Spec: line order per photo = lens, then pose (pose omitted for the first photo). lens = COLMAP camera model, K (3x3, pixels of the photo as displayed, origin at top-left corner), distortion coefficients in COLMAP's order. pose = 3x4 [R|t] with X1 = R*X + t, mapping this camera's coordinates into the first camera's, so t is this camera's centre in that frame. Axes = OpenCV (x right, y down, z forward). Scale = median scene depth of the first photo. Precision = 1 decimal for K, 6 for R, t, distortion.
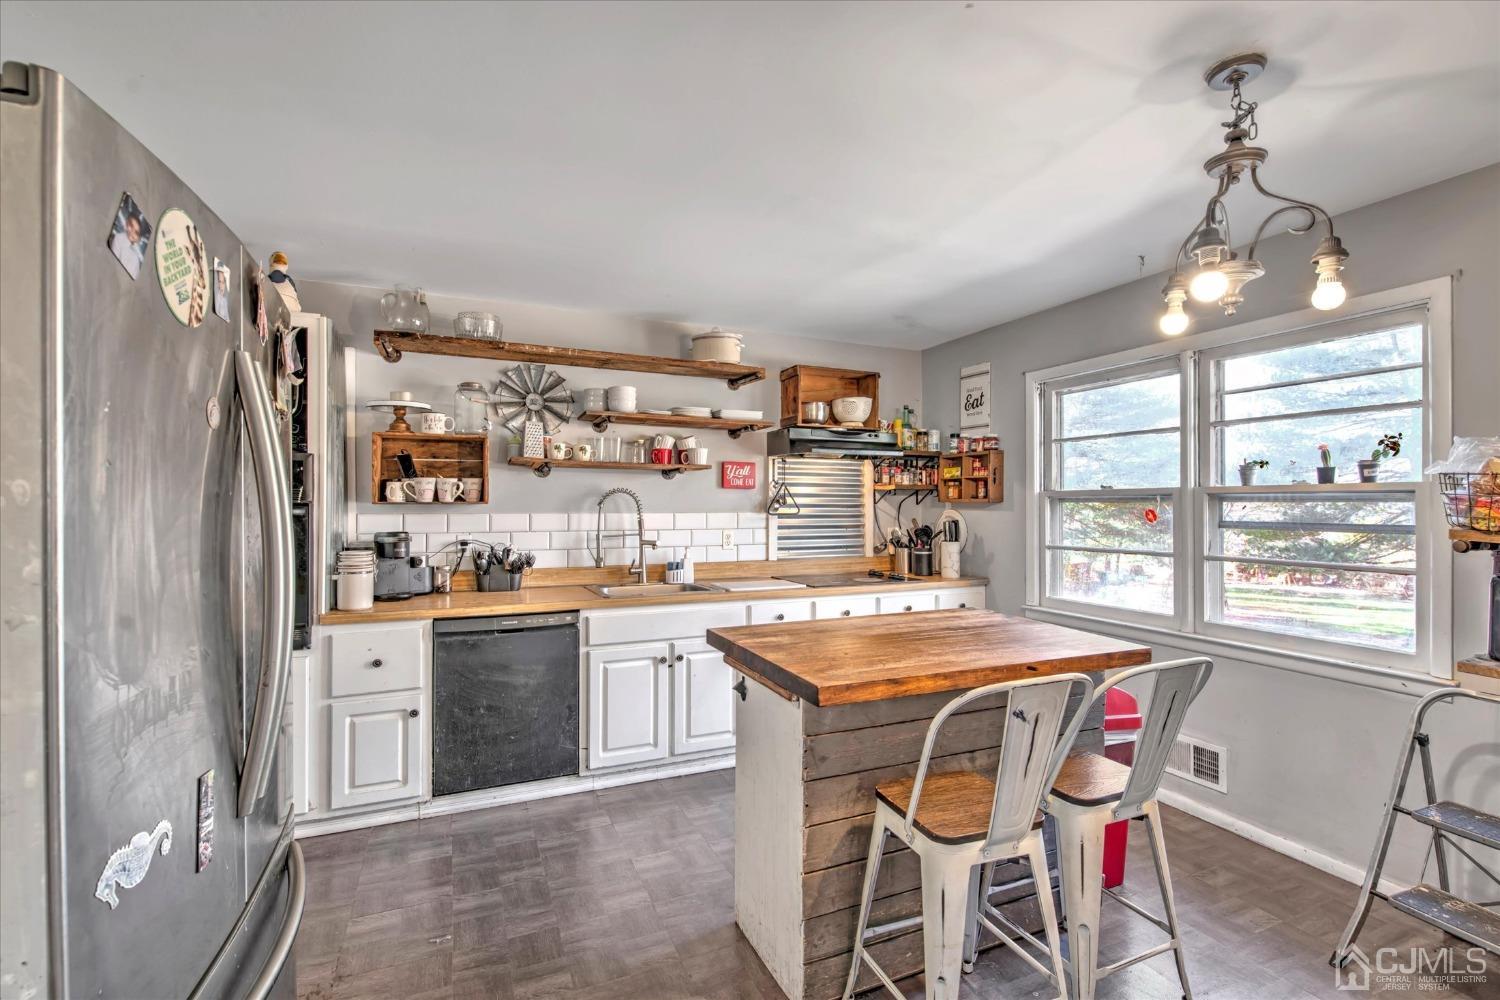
lens RADIAL K [[668.5, 0, 750.0], [0, 668.5, 500.0], [0, 0, 1]] dist [-0.001311, -0.000224]
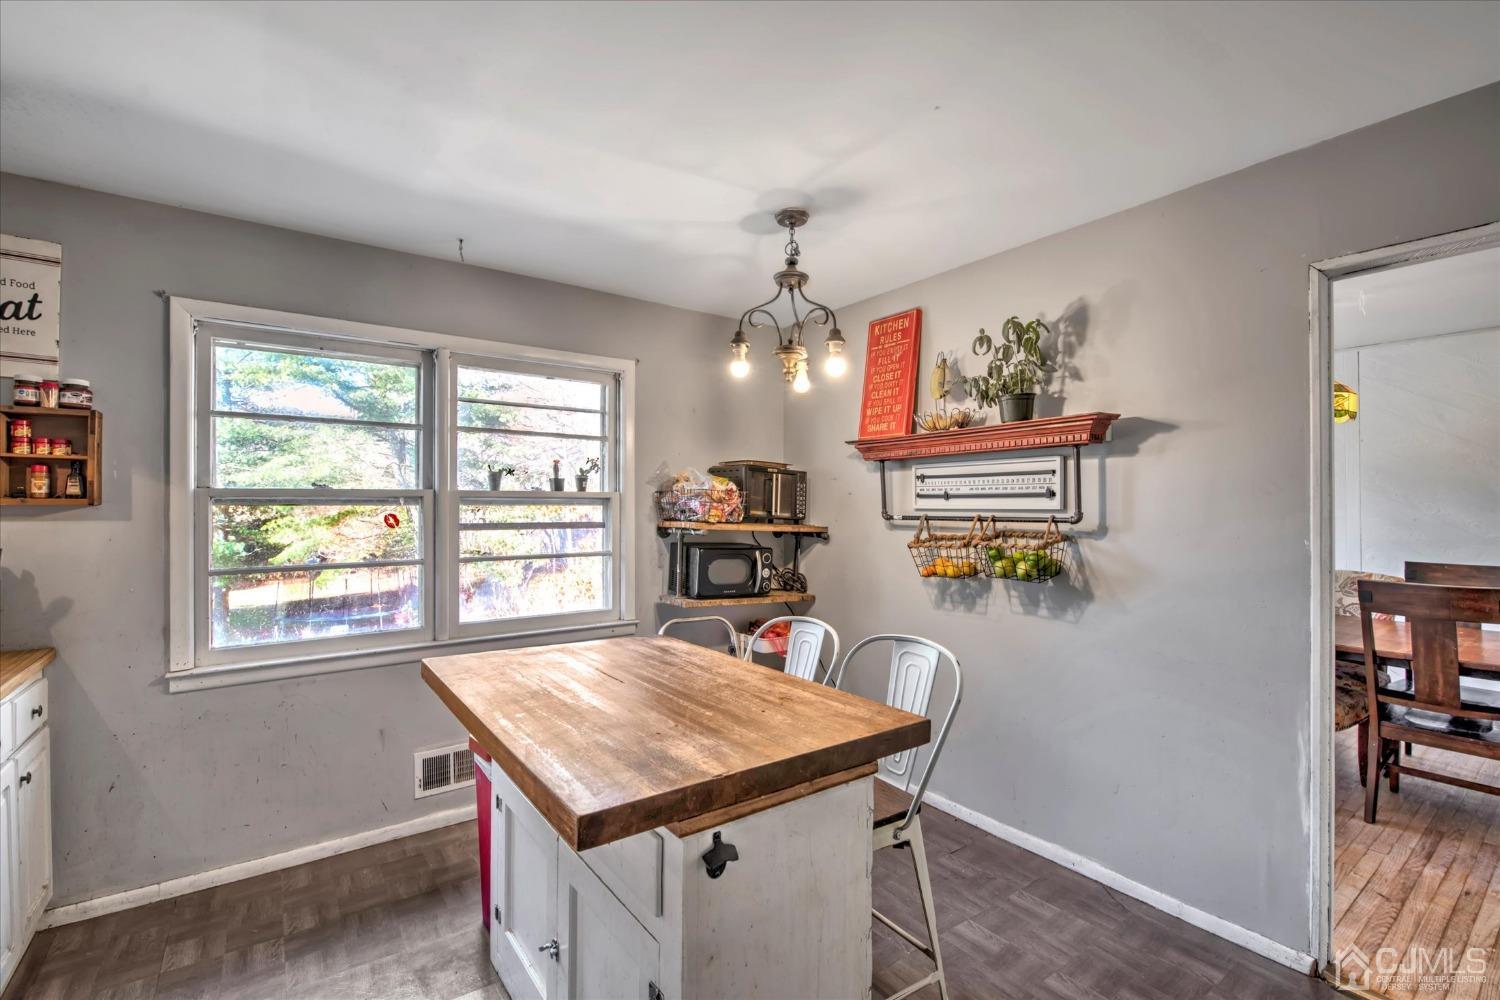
lens RADIAL K [[668.5, 0, 750.0], [0, 668.5, 500.0], [0, 0, 1]] dist [-0.001311, -0.000224]
pose [[-0.215679, 0.004890, 0.976452, -0.366343], [-0.008046, 0.999945, -0.006784, -0.001495], [-0.976431, -0.009320, -0.215628, 0.732533]]
